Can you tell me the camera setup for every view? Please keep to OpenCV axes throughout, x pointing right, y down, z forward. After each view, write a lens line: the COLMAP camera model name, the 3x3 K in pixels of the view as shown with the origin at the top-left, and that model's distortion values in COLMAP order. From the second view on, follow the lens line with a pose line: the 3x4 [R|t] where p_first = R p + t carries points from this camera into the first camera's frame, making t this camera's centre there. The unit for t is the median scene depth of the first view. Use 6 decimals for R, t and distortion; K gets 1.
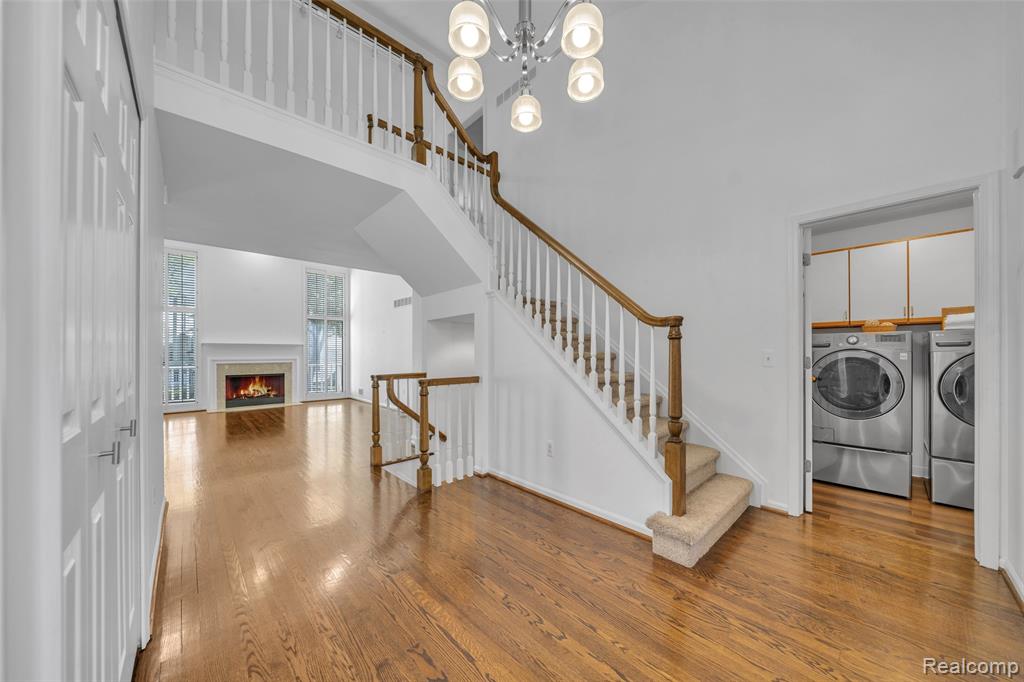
lens RADIAL K [[352.9, 0, 514.1], [0, 352.9, 353.6], [0, 0, 1]] dist [-0.001004, -0.000058]
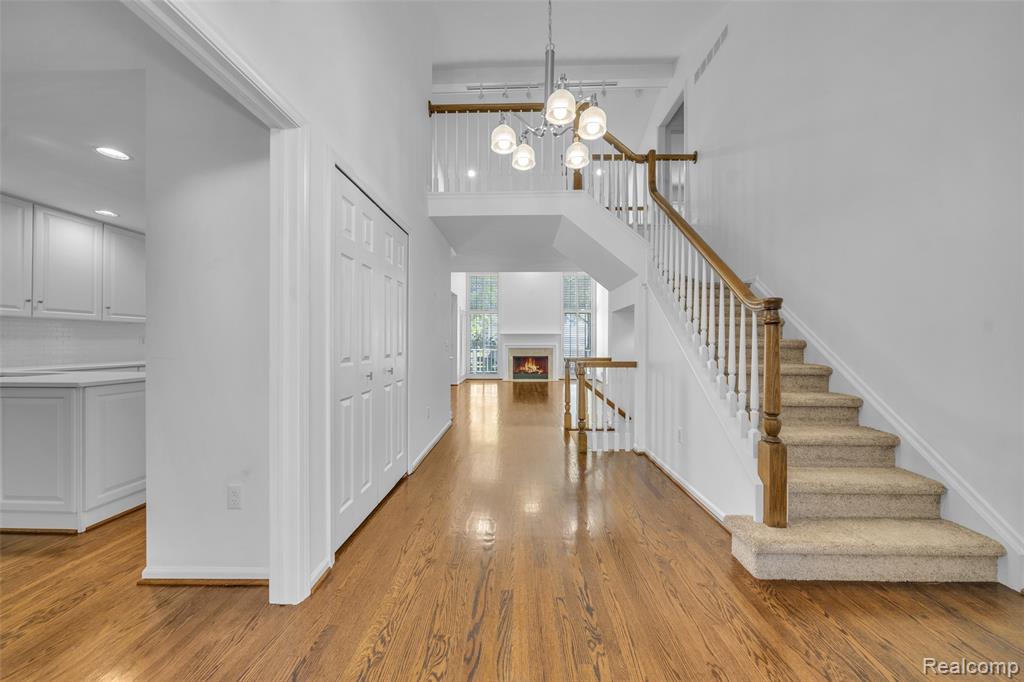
lens RADIAL K [[348.2, 0, 515.1], [0, 348.2, 341.2], [0, 0, 1]] dist [-0.000368, 0.000065]
pose [[0.722291, 0.003583, -0.691580, 0.174618], [-0.005097, 0.999987, -0.000143, 0.001125], [0.691570, 0.003628, 0.722300, -0.018991]]
